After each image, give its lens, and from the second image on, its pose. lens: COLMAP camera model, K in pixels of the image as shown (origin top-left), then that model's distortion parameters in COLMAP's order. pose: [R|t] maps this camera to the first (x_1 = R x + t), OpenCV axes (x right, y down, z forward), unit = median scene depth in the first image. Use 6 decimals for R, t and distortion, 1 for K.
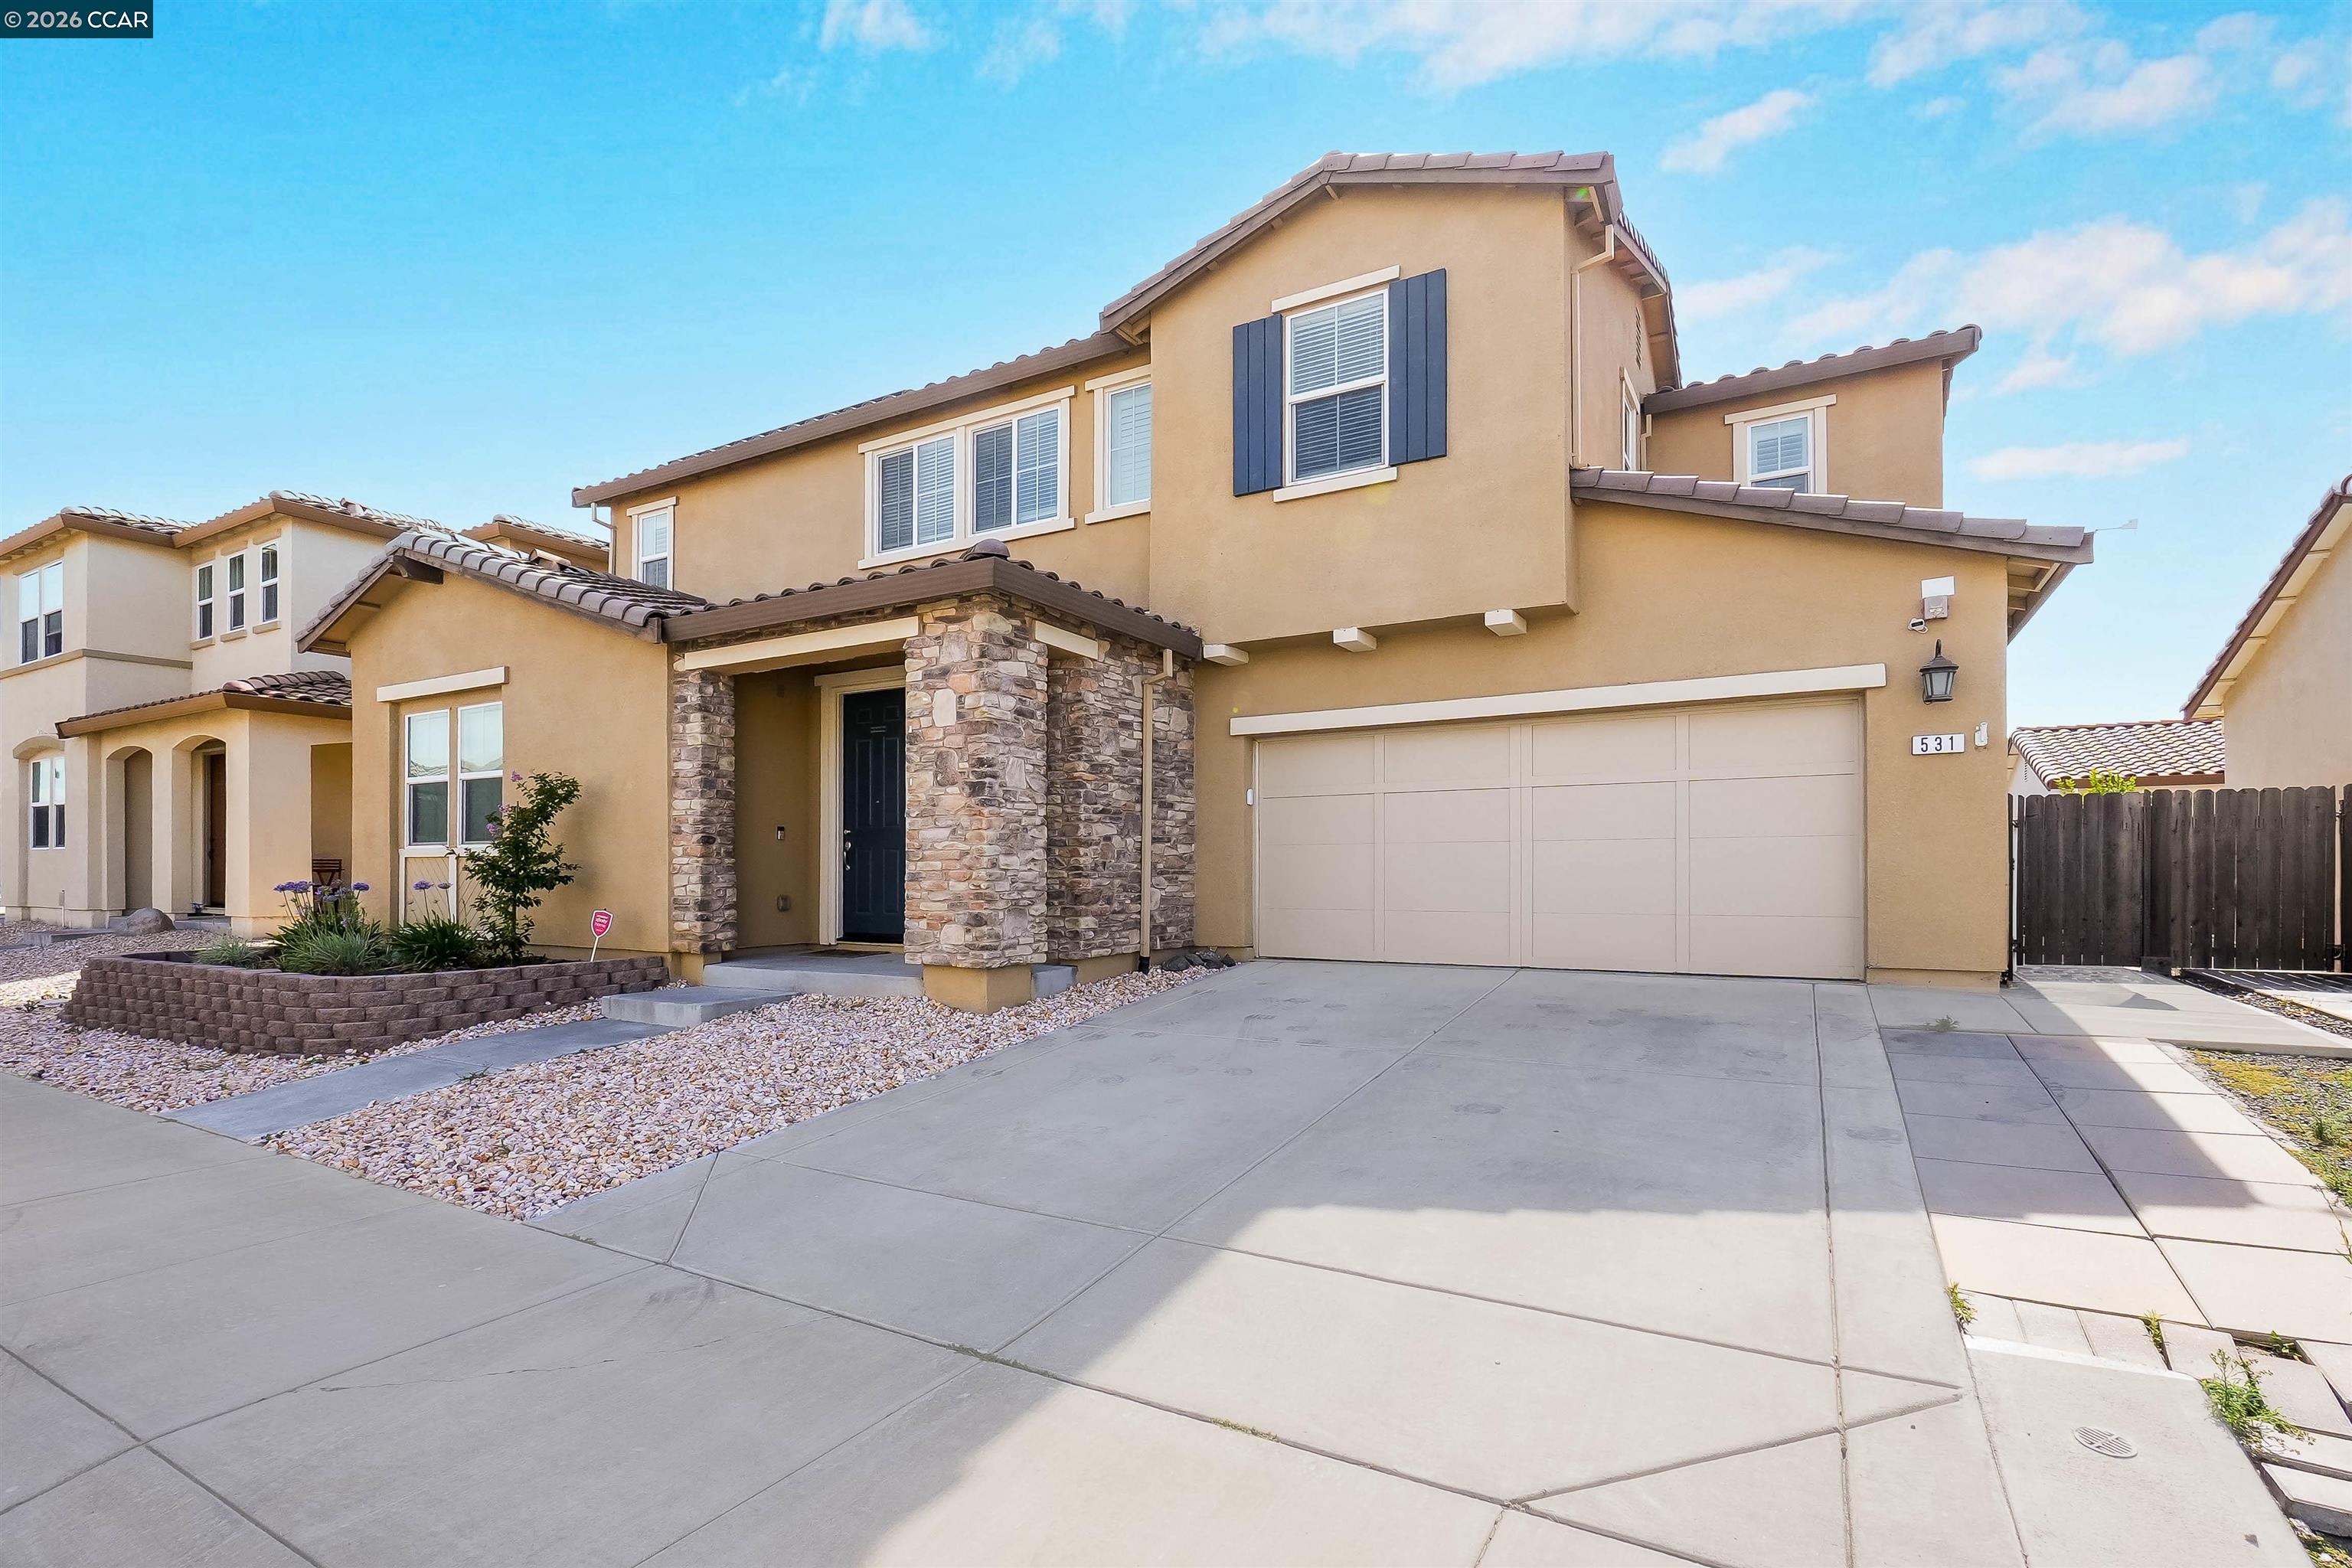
lens RADIAL K [[1052.1, 0, 1154.3], [0, 1052.1, 864.0], [0, 0, 1]] dist [-0.001456, 0.000026]
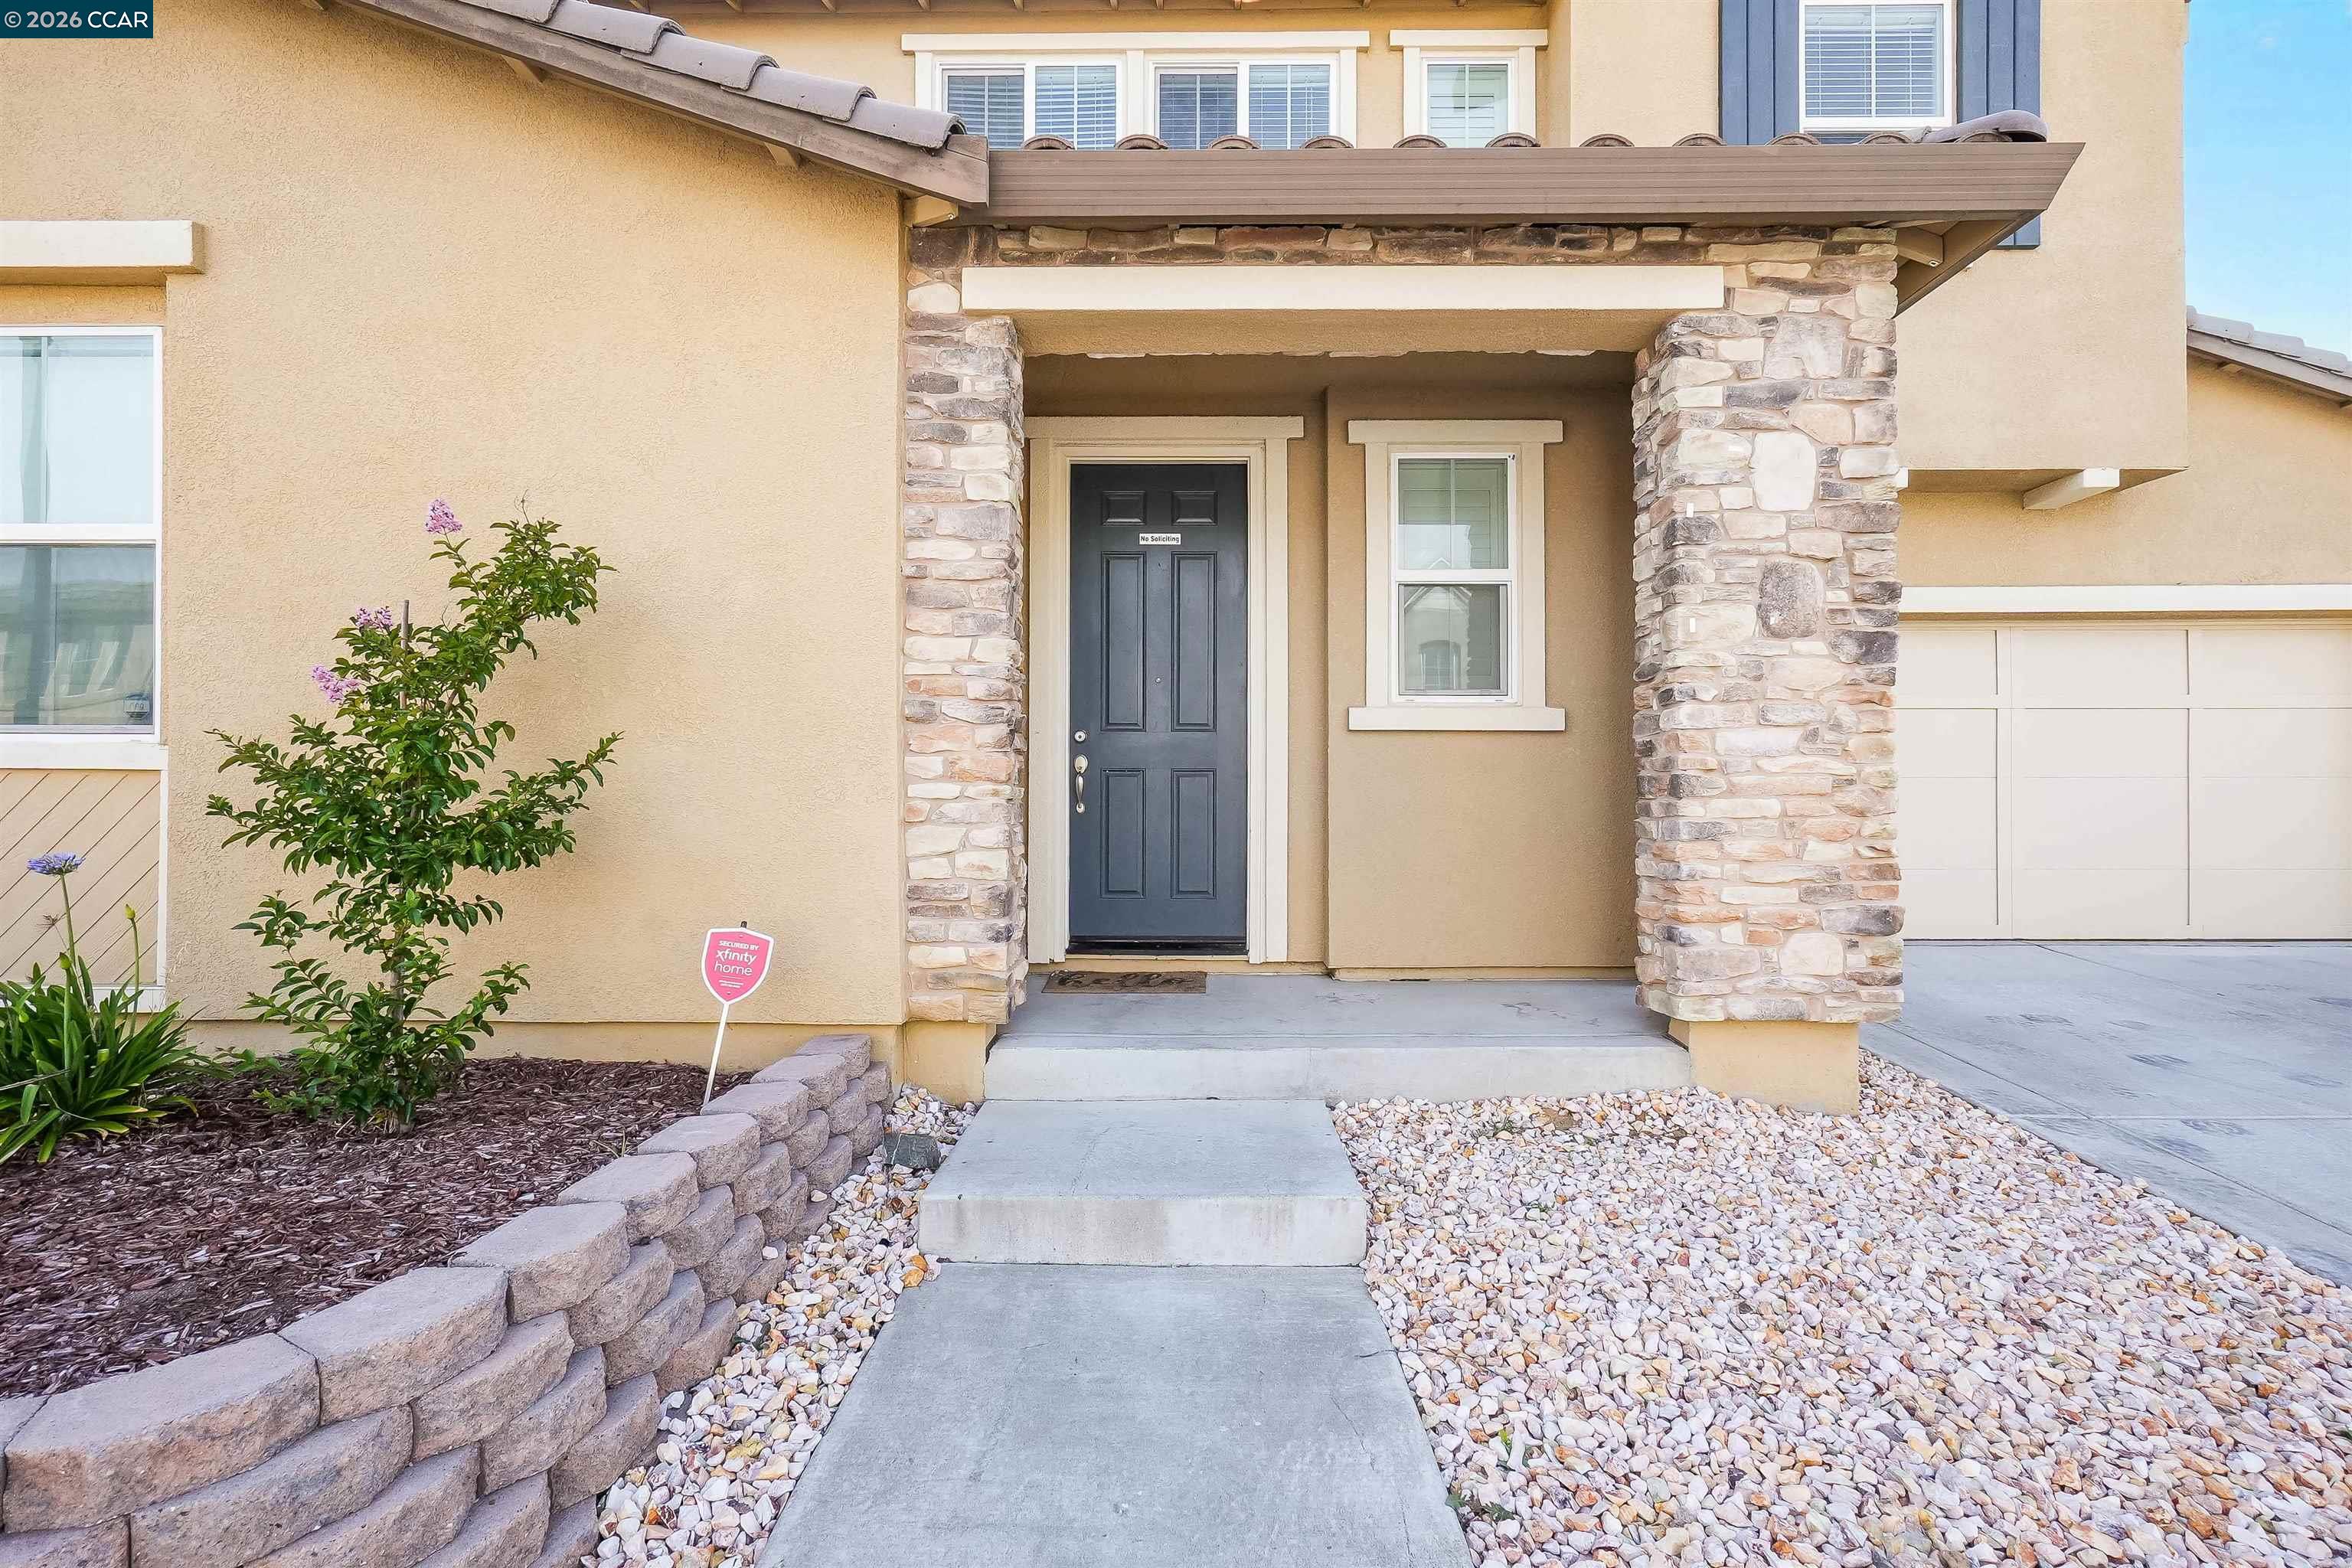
lens RADIAL K [[1052.1, 0, 1176.6], [0, 1052.1, 797.2], [0, 0, 1]] dist [-0.001456, 0.000026]
pose [[0.876882, 0.007567, 0.480647, -0.576507], [-0.006405, 0.999971, -0.004058, 0.000560], [-0.480664, 0.000480, 0.876905, 0.626000]]
